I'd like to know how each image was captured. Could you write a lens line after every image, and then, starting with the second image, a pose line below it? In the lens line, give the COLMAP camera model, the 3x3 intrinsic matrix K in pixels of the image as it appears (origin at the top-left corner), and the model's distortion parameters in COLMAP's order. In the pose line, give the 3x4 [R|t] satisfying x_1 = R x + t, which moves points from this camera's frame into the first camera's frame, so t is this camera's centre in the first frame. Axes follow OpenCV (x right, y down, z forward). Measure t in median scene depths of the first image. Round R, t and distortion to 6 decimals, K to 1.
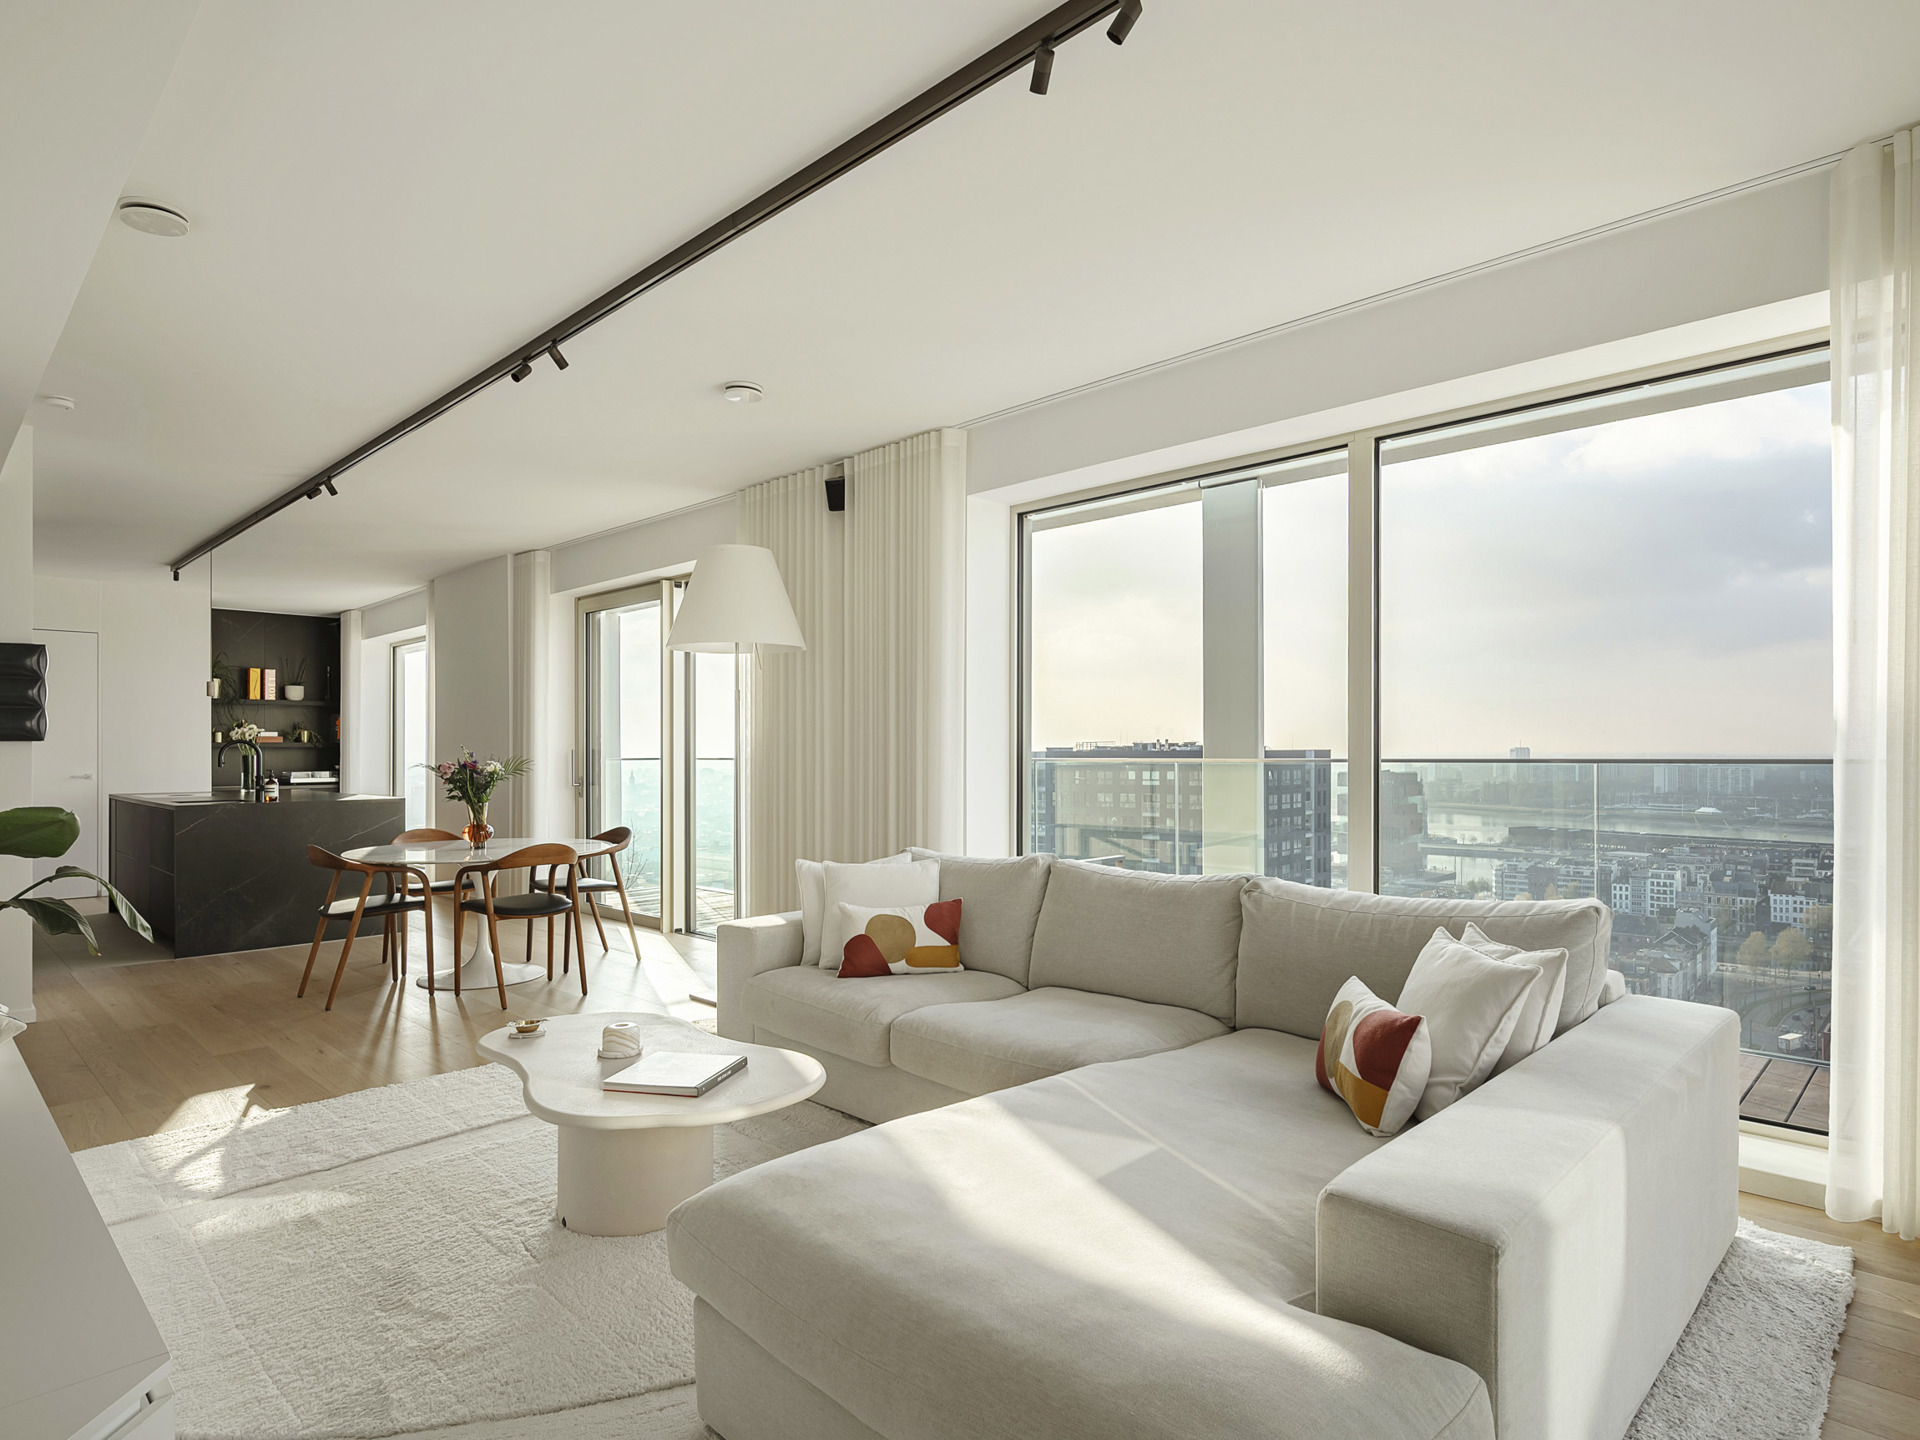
lens RADIAL K [[1026.5, 0, 956.4], [0, 1026.5, 730.4], [0, 0, 1]] dist [-0.003493, -0.000947]
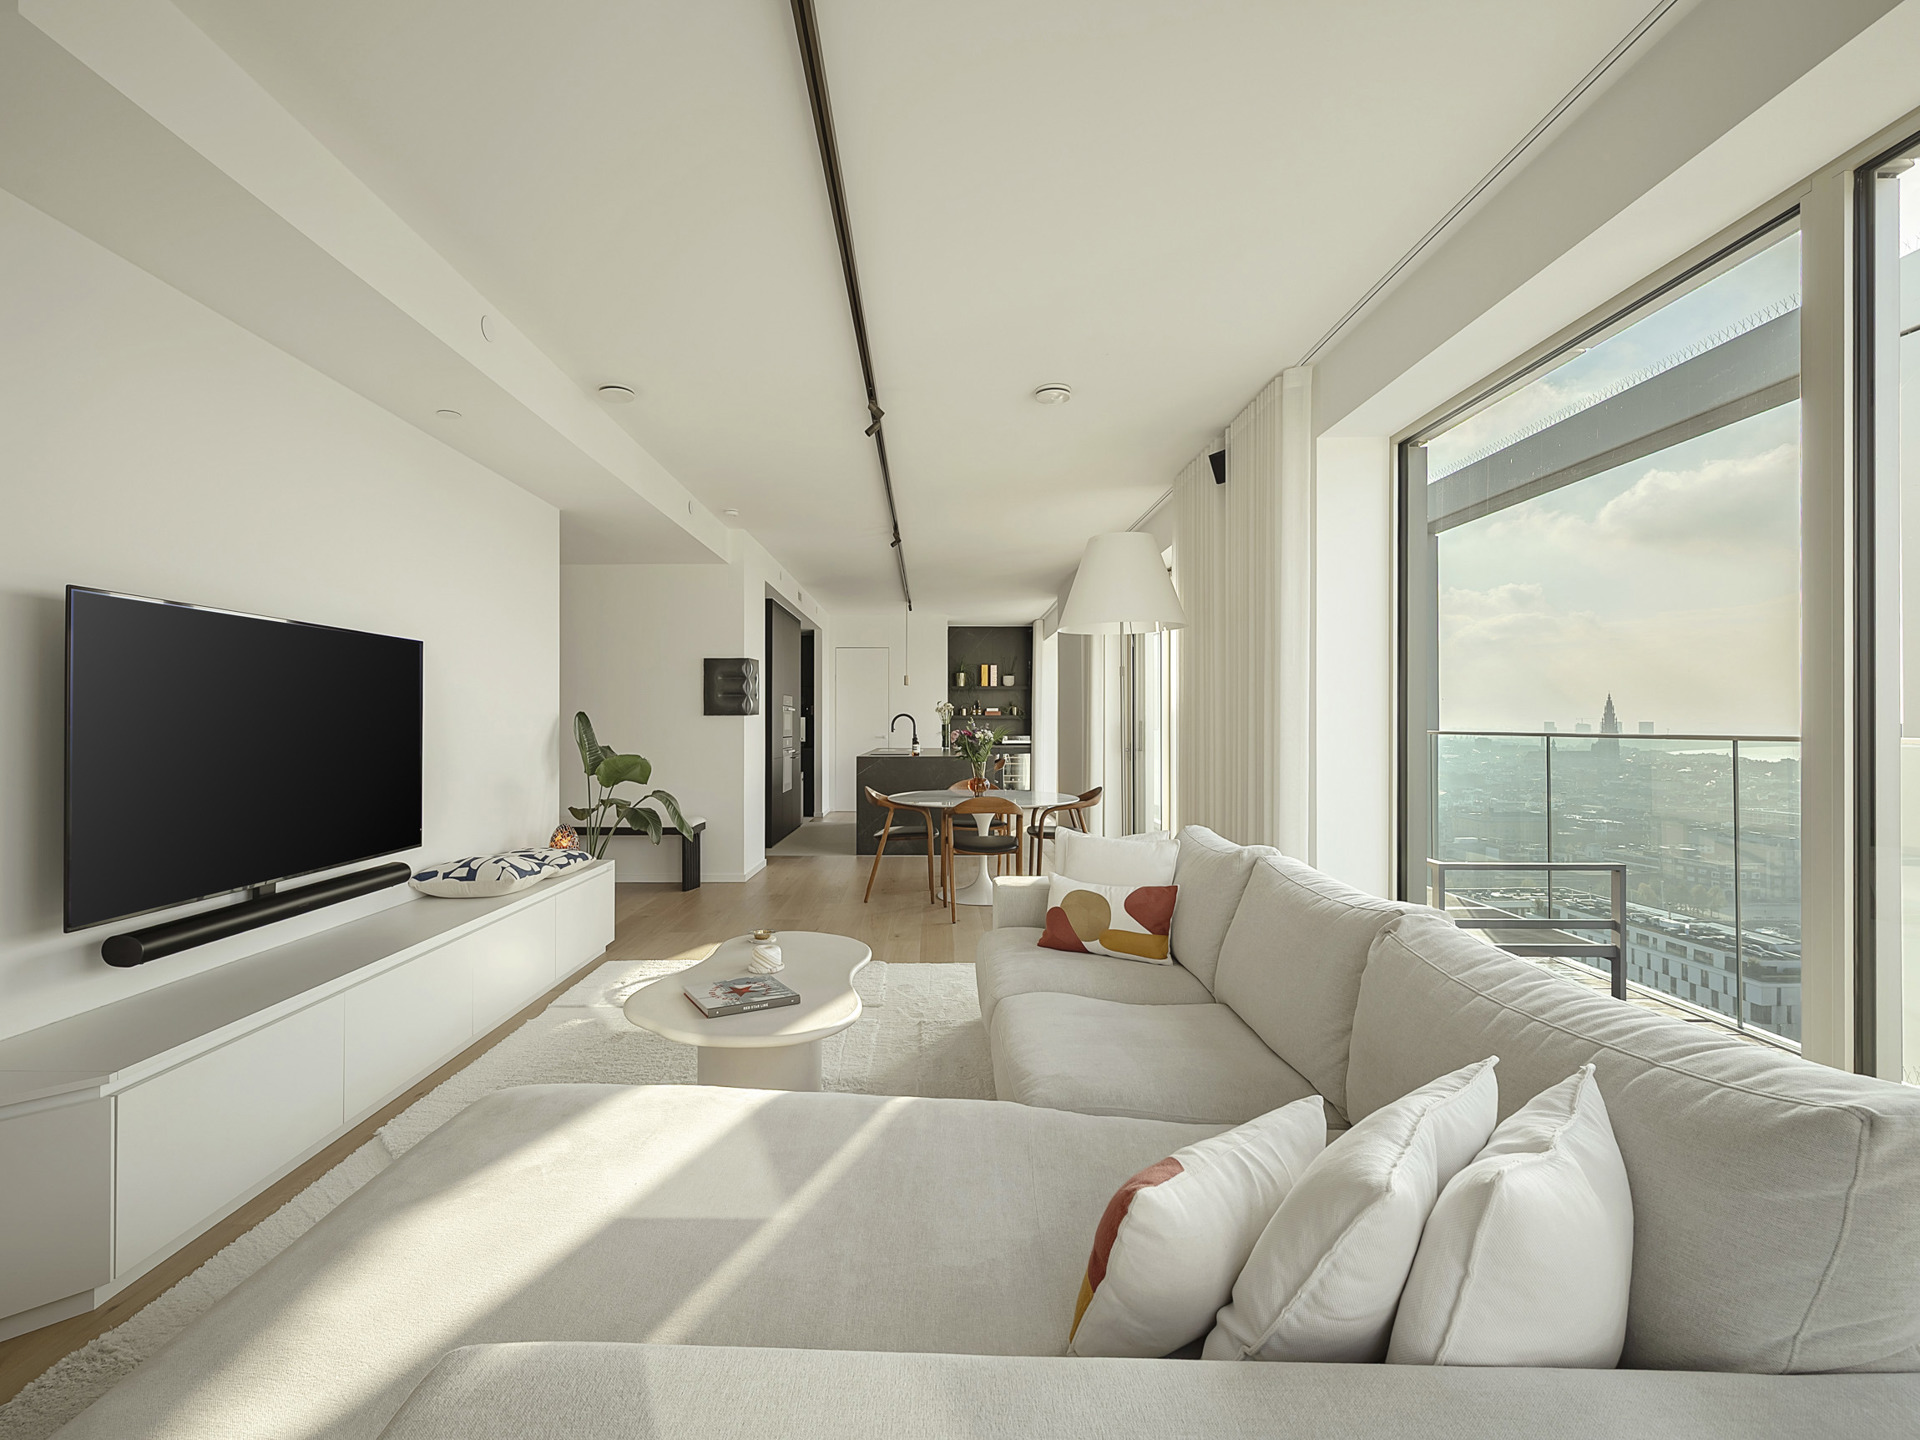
lens RADIAL K [[846.1, 0, 950.3], [0, 846.1, 705.9], [0, 0, 1]] dist [-0.022059, -0.000109]
pose [[0.693159, -0.011705, -0.720690, 0.152814], [0.013230, 0.999906, -0.003516, 0.001728], [0.720664, -0.007098, 0.693249, 0.127245]]
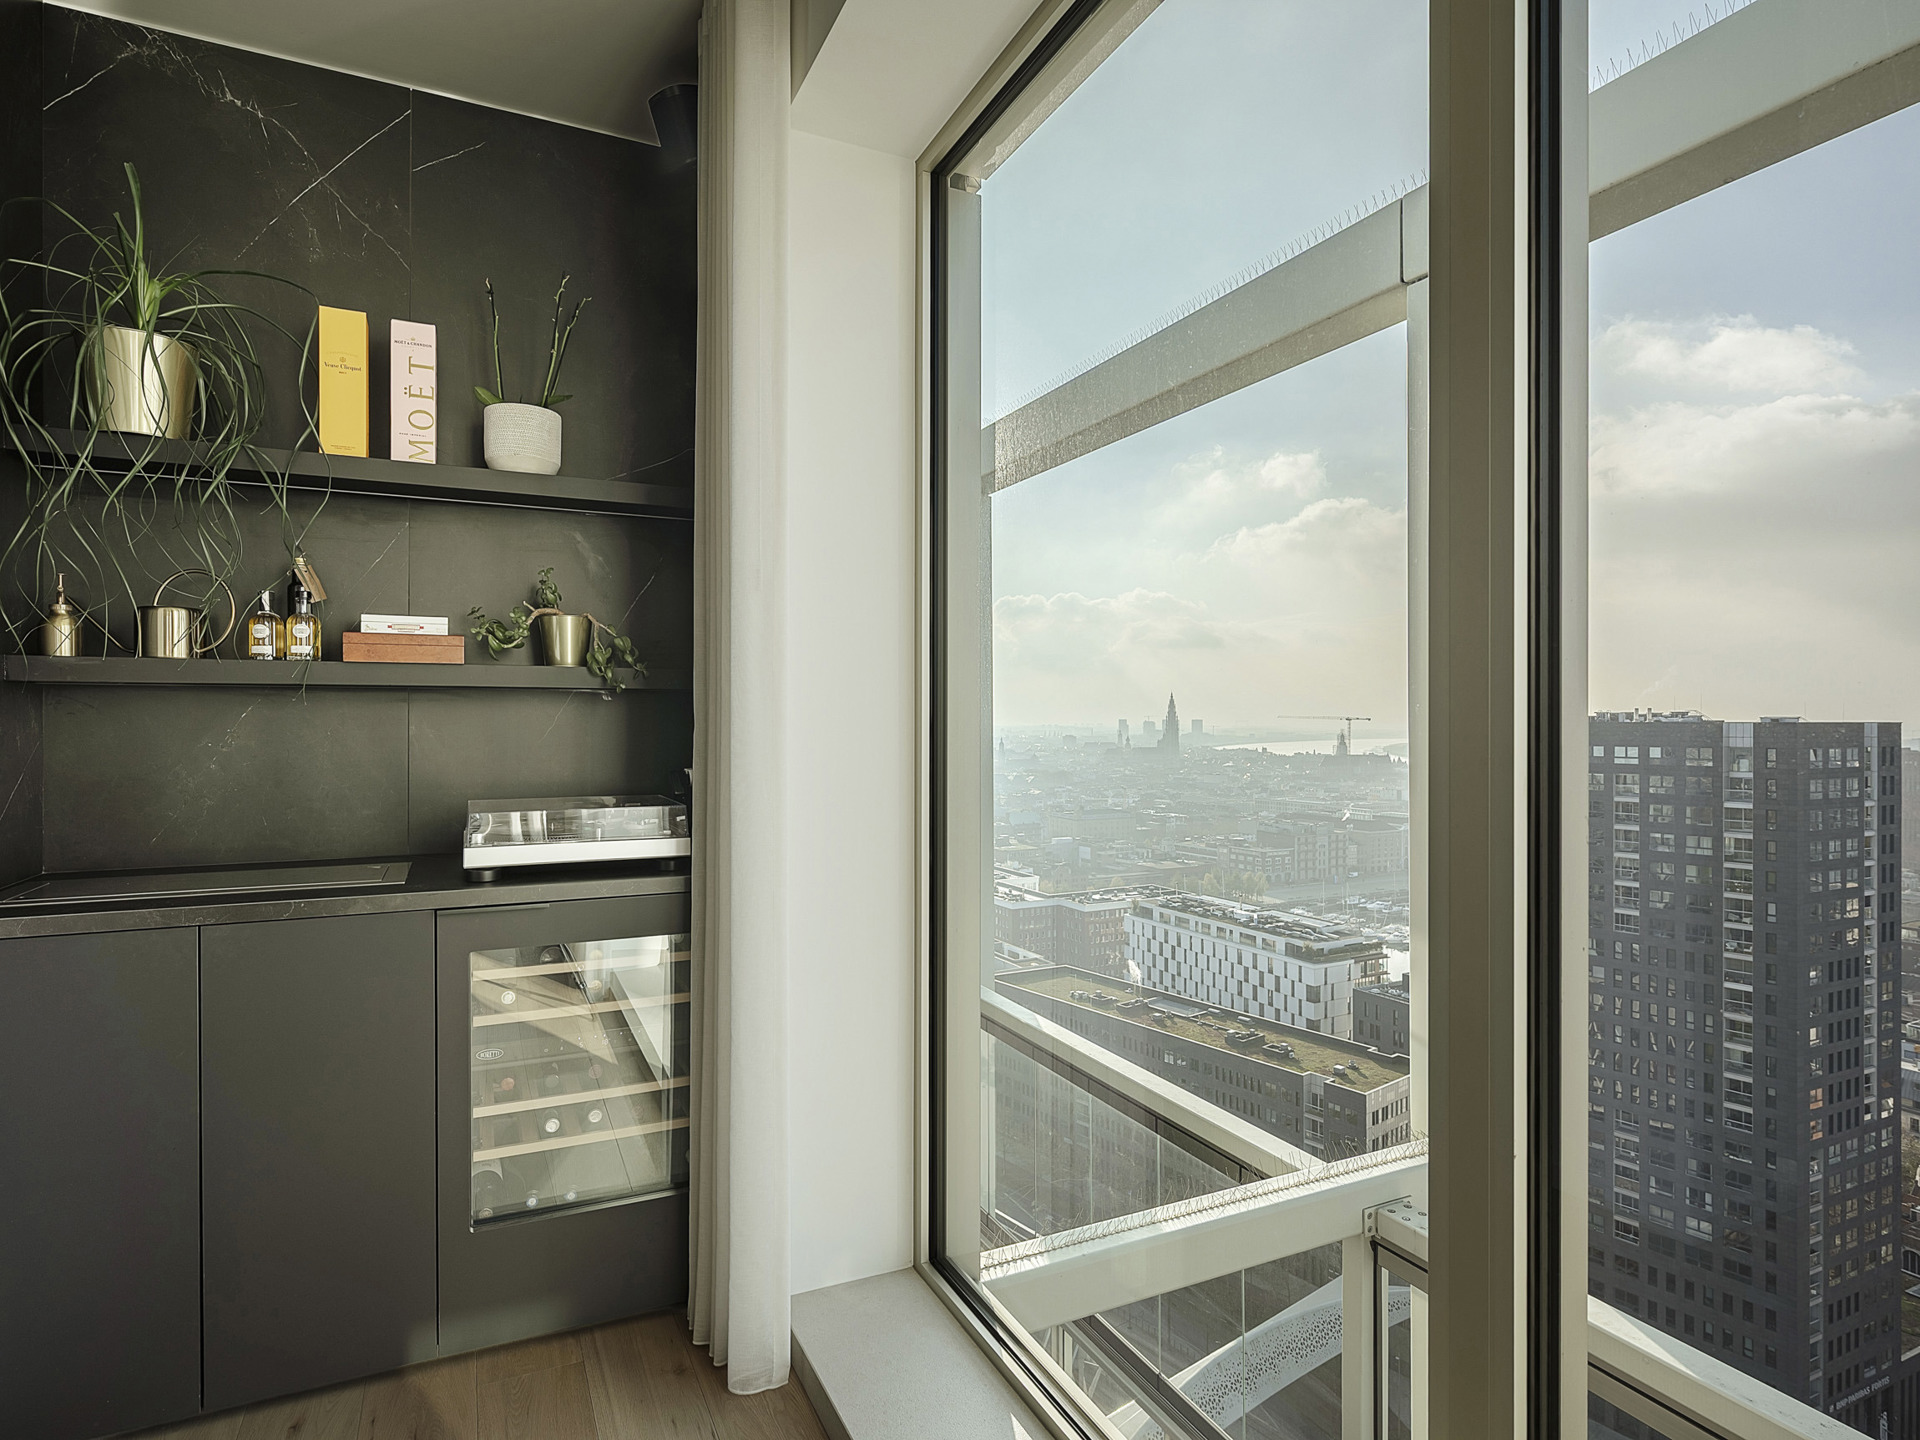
lens RADIAL K [[1026.5, 0, 956.7], [0, 1026.5, 721.9], [0, 0, 1]] dist [-0.003493, -0.000947]
pose [[0.933346, 0.008828, -0.358869, -0.497029], [-0.000526, 0.999730, 0.023225, 0.018962], [0.358977, -0.021488, 0.933099, 0.855894]]
